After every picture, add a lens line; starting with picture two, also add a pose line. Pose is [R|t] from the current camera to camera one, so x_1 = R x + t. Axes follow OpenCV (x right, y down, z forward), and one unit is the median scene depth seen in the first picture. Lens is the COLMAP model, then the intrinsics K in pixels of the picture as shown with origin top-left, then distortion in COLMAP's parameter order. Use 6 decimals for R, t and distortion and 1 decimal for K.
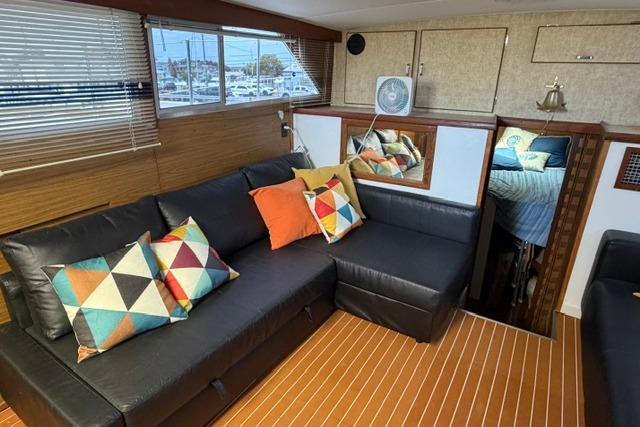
lens RADIAL K [[372.5, 0, 320.0], [0, 372.5, 213.5], [0, 0, 1]] dist [-0.028278, 0.000023]
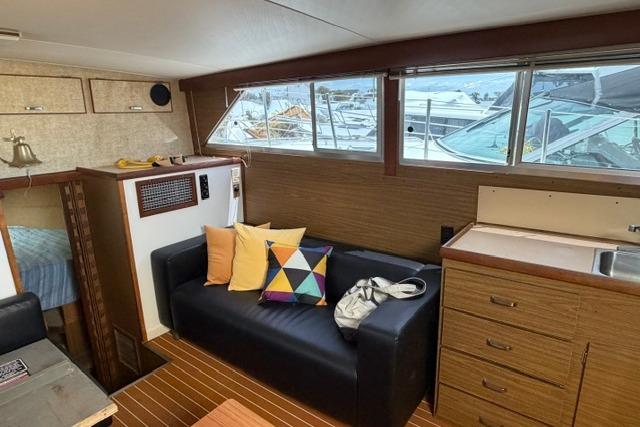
lens RADIAL K [[372.5, 0, 320.0], [0, 372.5, 213.5], [0, 0, 1]] dist [-0.028278, 0.000023]
pose [[0.074860, -0.262935, 0.961905, -0.252783], [0.377890, 0.900147, 0.216645, -0.112917], [-0.922819, 0.347276, 0.166746, 0.264491]]
